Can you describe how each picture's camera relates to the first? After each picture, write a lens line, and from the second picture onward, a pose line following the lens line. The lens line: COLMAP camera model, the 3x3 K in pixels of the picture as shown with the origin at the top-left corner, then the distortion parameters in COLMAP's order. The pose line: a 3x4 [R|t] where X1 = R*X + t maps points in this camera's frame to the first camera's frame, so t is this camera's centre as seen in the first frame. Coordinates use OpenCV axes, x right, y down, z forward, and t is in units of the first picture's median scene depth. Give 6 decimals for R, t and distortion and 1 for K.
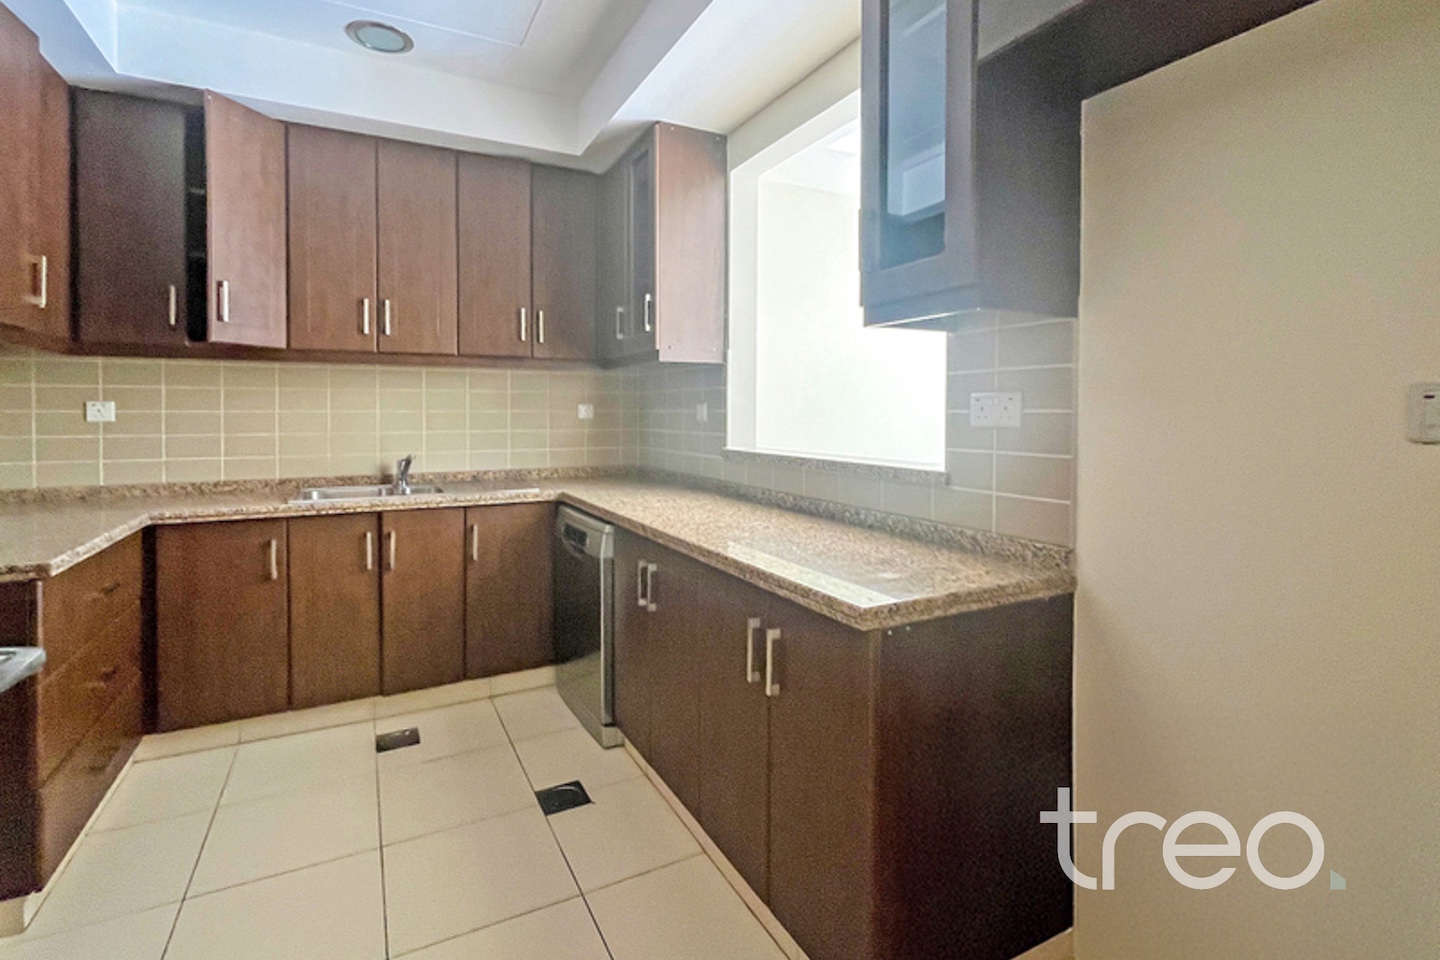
lens RADIAL K [[696.3, 0, 725.0], [0, 696.3, 419.5], [0, 0, 1]] dist [0.002579, 0.000683]
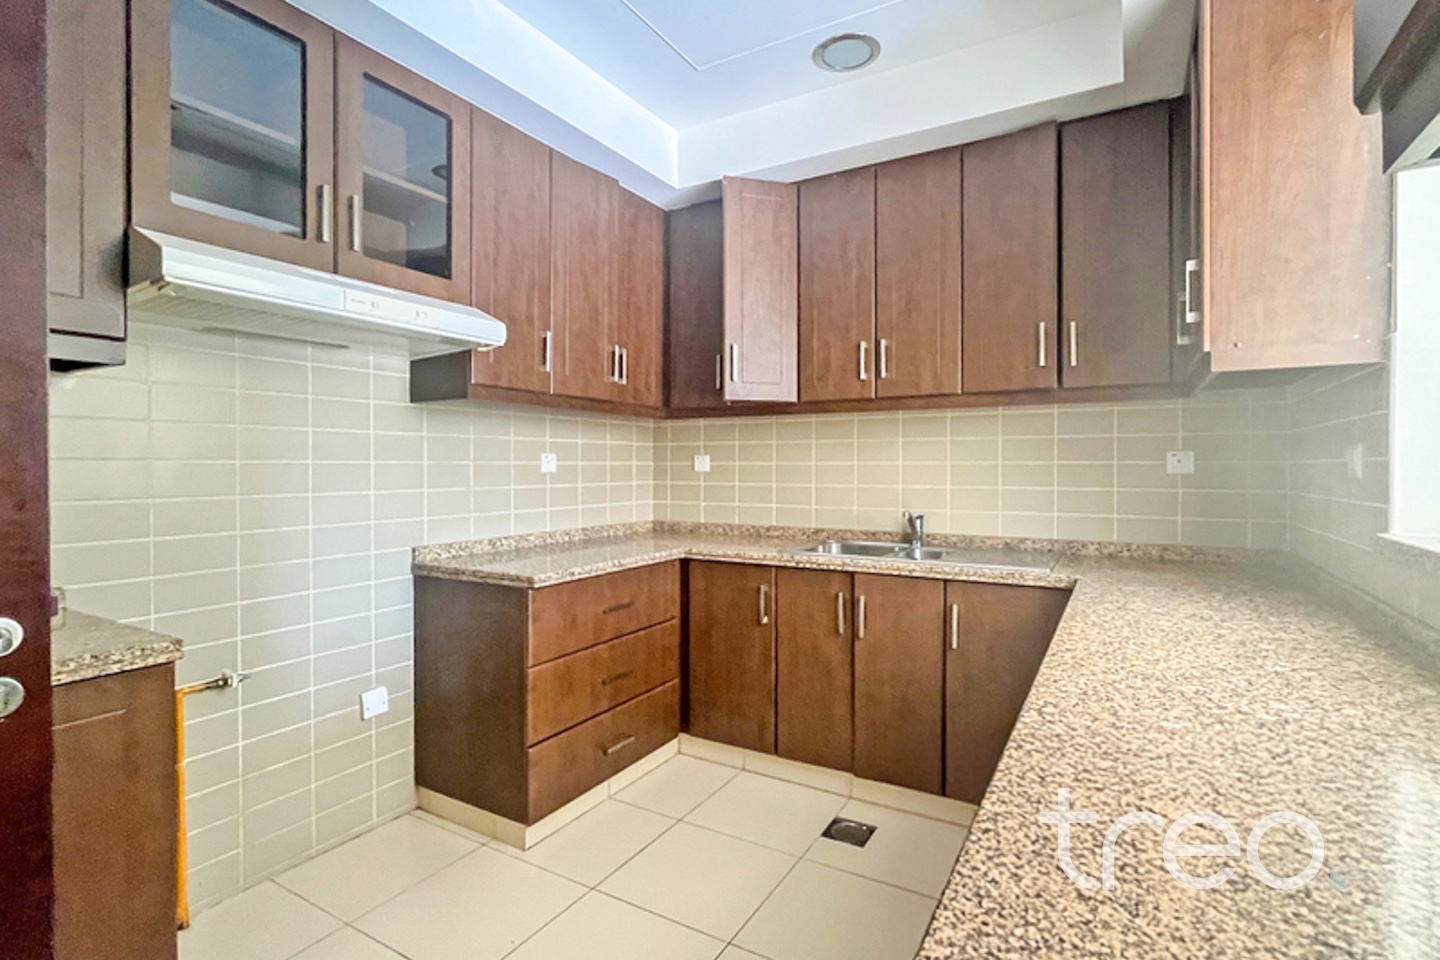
lens RADIAL K [[696.3, 0, 715.8], [0, 696.3, 467.3], [0, 0, 1]] dist [0.002579, 0.000683]
pose [[0.515988, 0.001020, -0.856595, 0.189962], [-0.011518, 0.999917, -0.005747, 0.002258], [0.856518, 0.012832, 0.515957, 0.364366]]
